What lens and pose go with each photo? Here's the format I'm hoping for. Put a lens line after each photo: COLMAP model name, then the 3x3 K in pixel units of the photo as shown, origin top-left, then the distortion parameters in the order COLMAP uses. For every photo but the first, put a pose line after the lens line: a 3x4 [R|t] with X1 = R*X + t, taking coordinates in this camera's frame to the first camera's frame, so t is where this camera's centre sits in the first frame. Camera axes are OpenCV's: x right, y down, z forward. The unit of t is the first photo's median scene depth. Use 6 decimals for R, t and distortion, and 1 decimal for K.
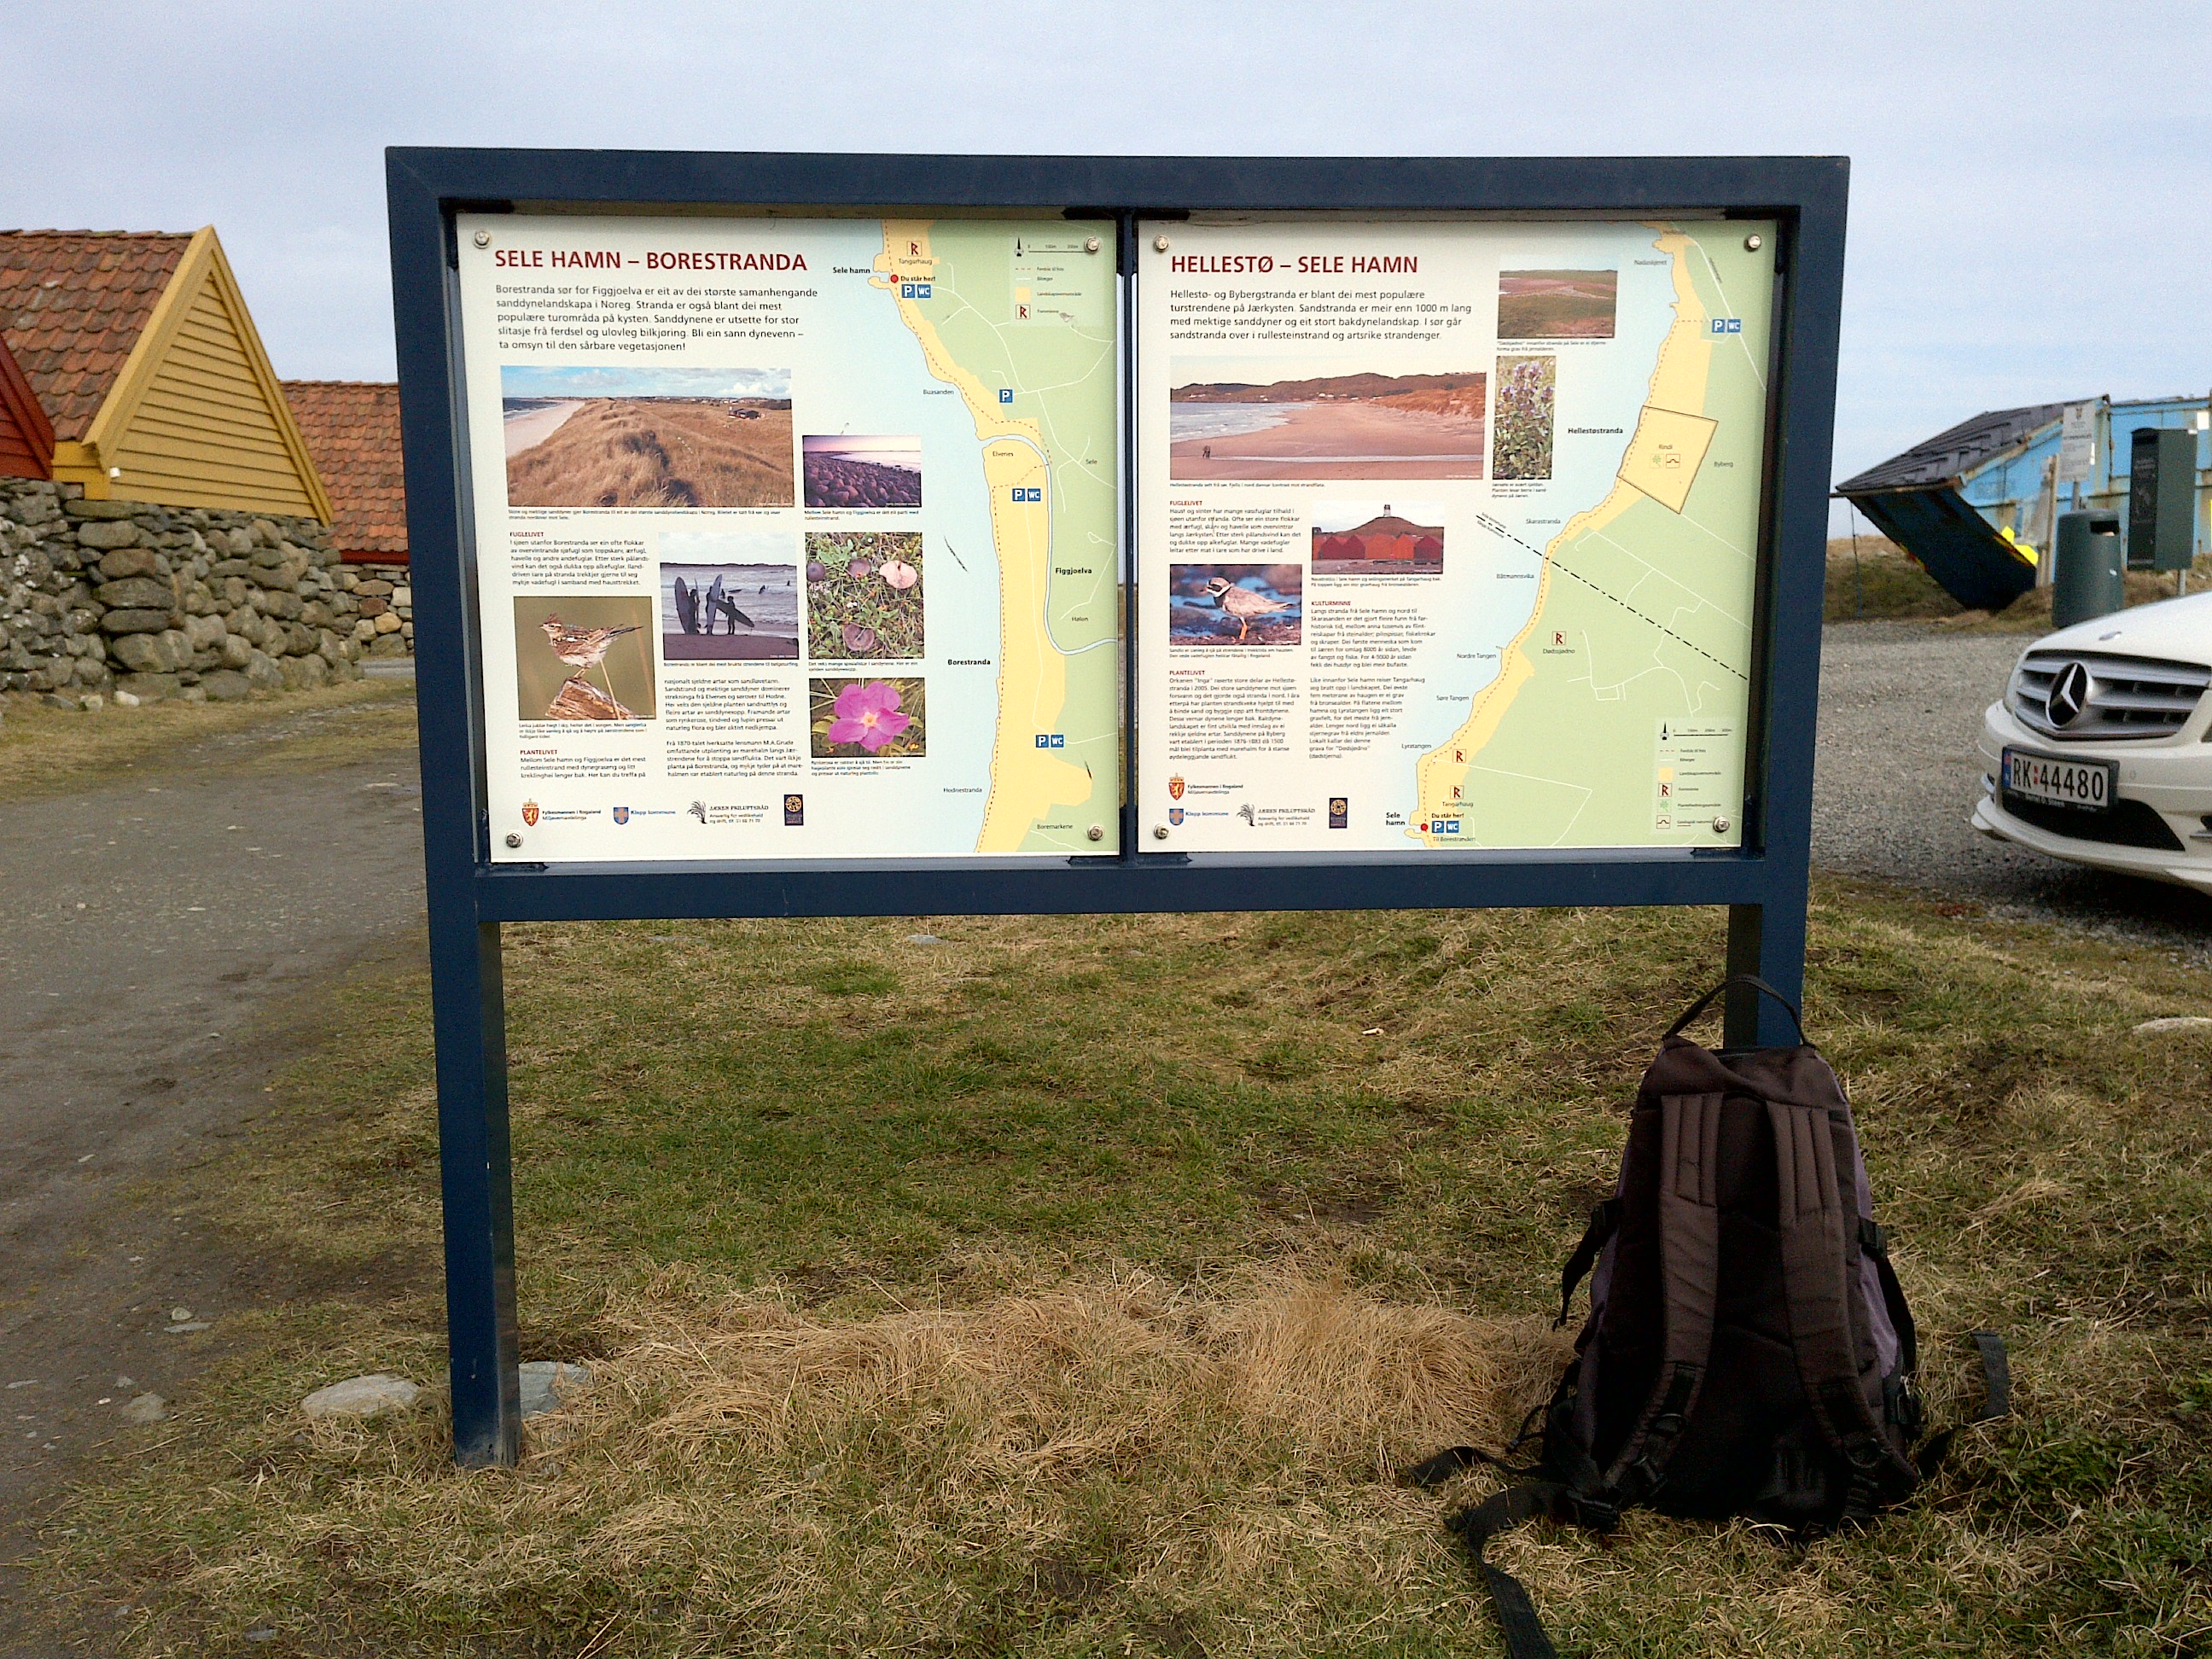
lens RADIAL K [[2020.2, 0, 1102.4], [0, 2020.2, 830.1], [0, 0, 1]] dist [0.010120, 0.000000]
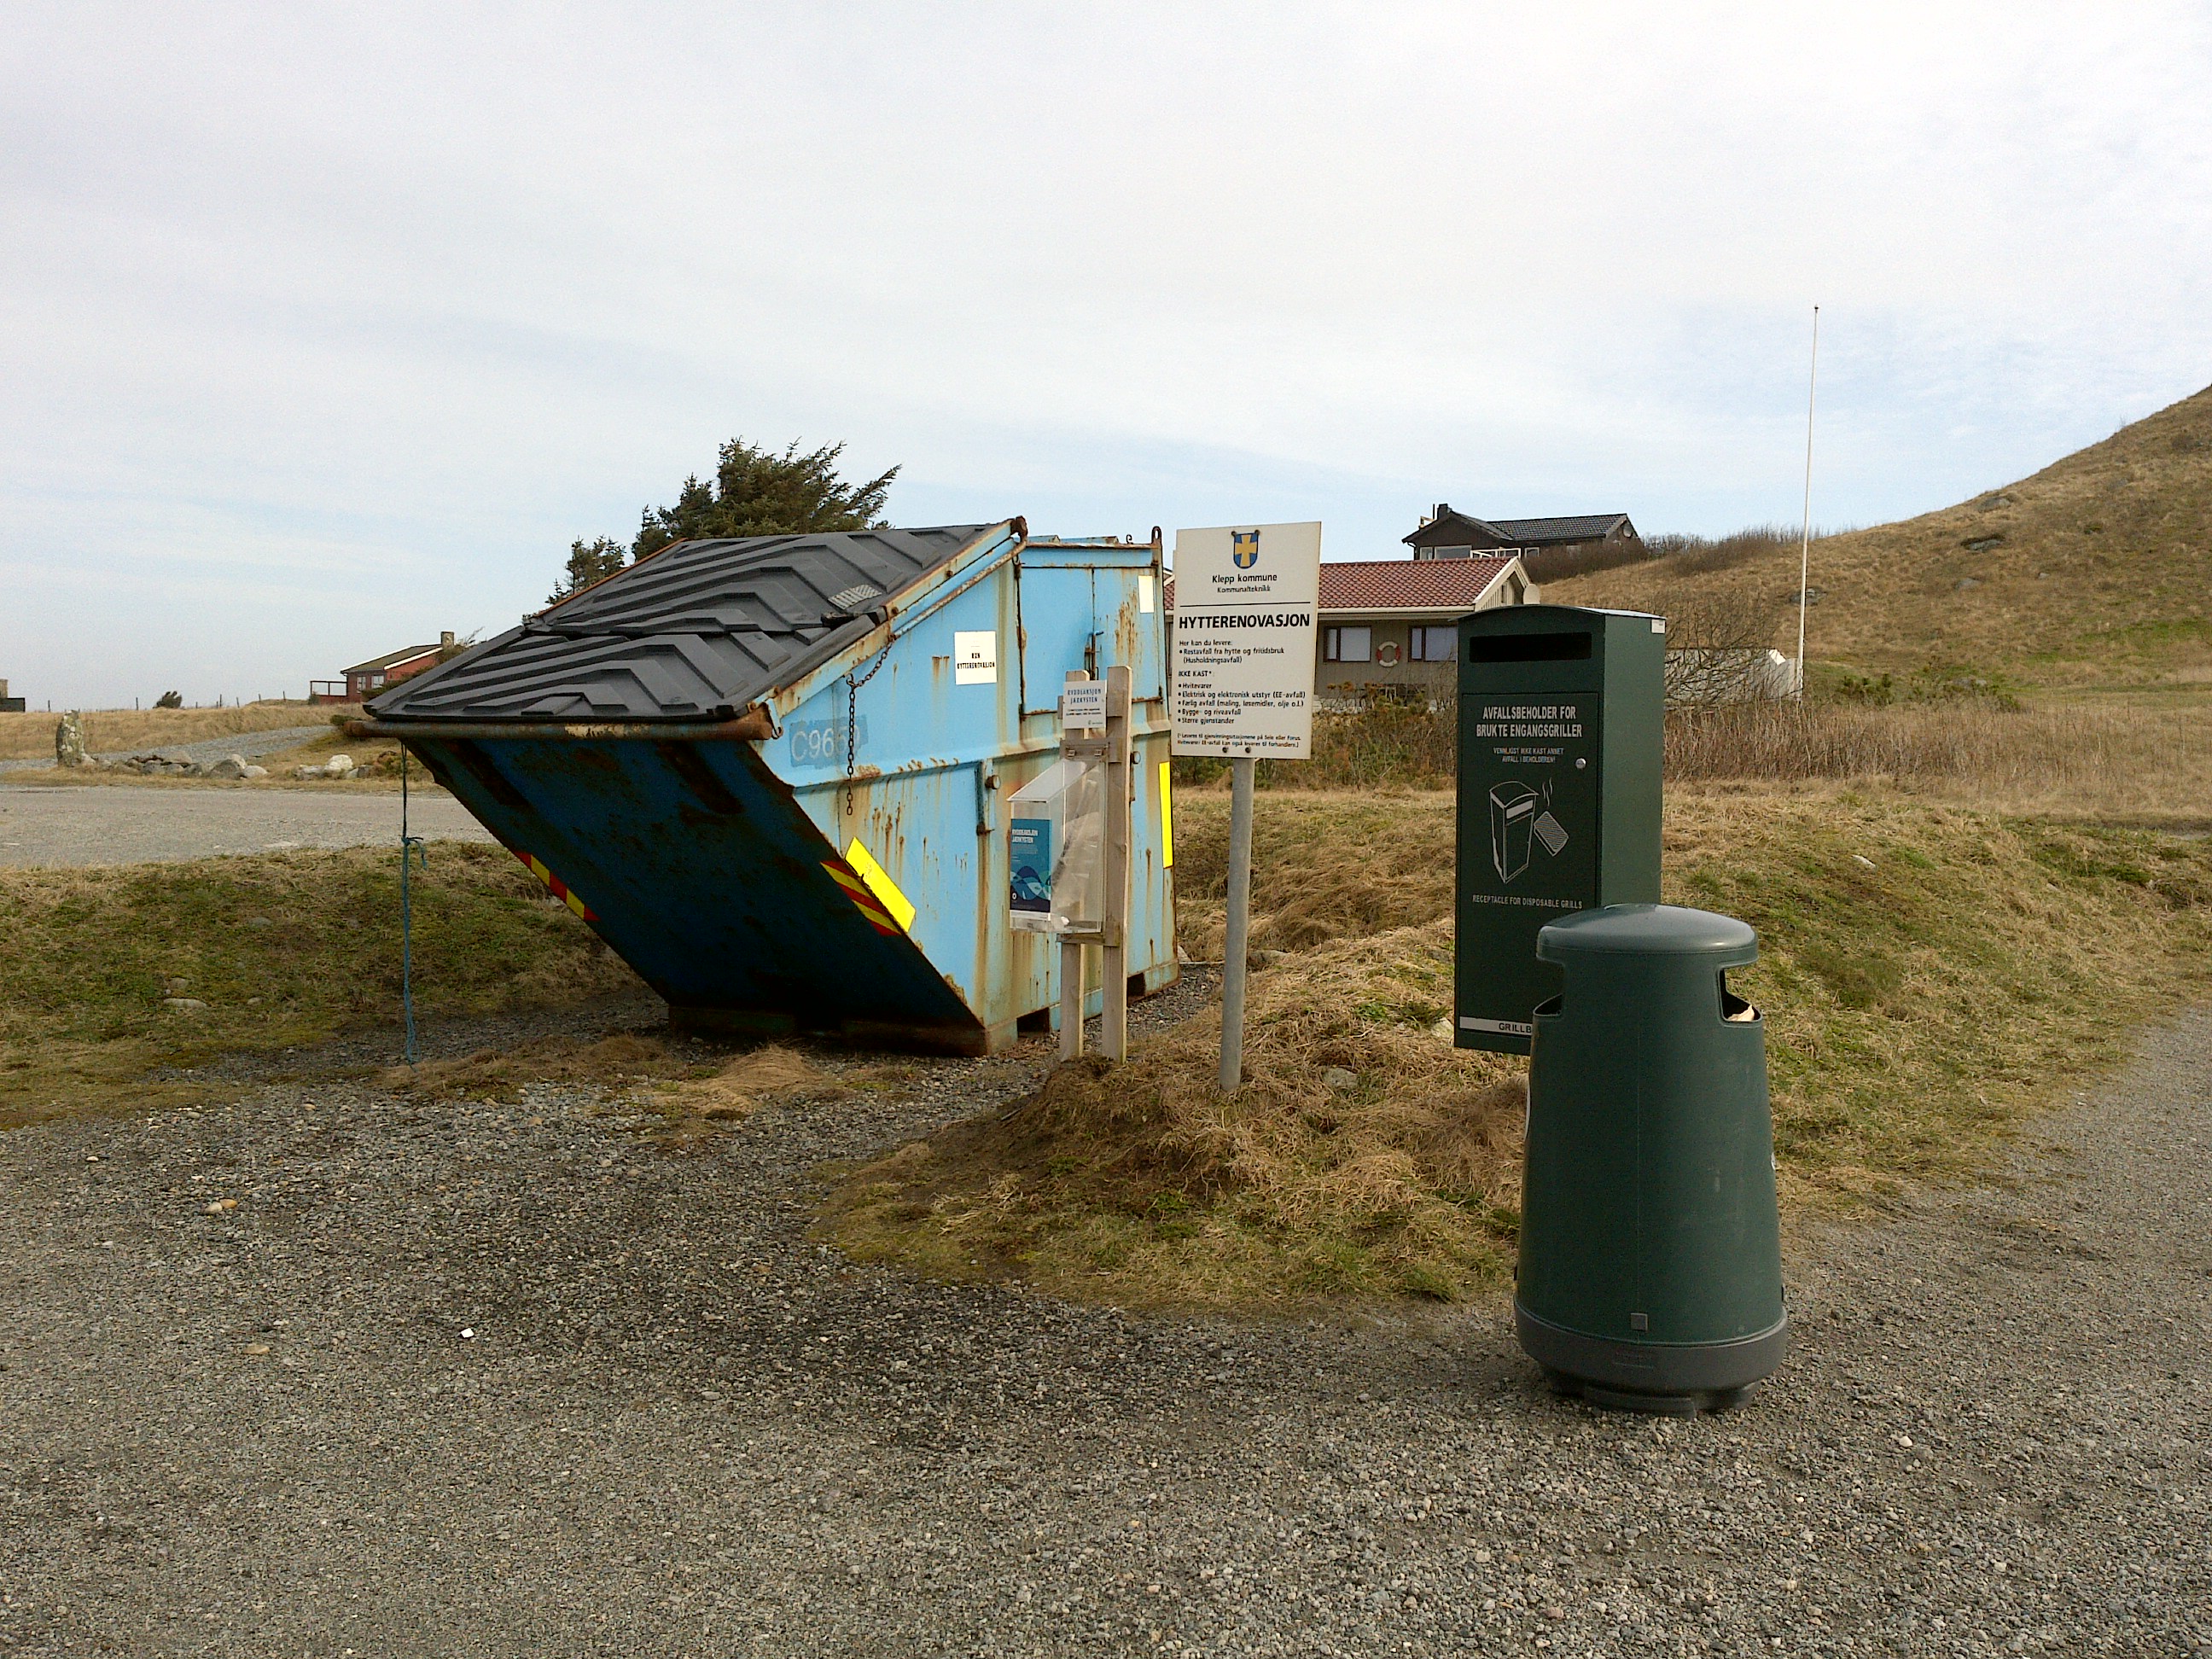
lens RADIAL K [[2020.2, 0, 1104.9], [0, 2020.2, 828.8], [0, 0, 1]] dist [0.010120, 0.000000]
pose [[0.690612, -0.019968, 0.722949, 0.206512], [0.074555, 0.996259, -0.043703, -0.131812], [-0.719372, 0.084081, 0.689517, 0.707294]]
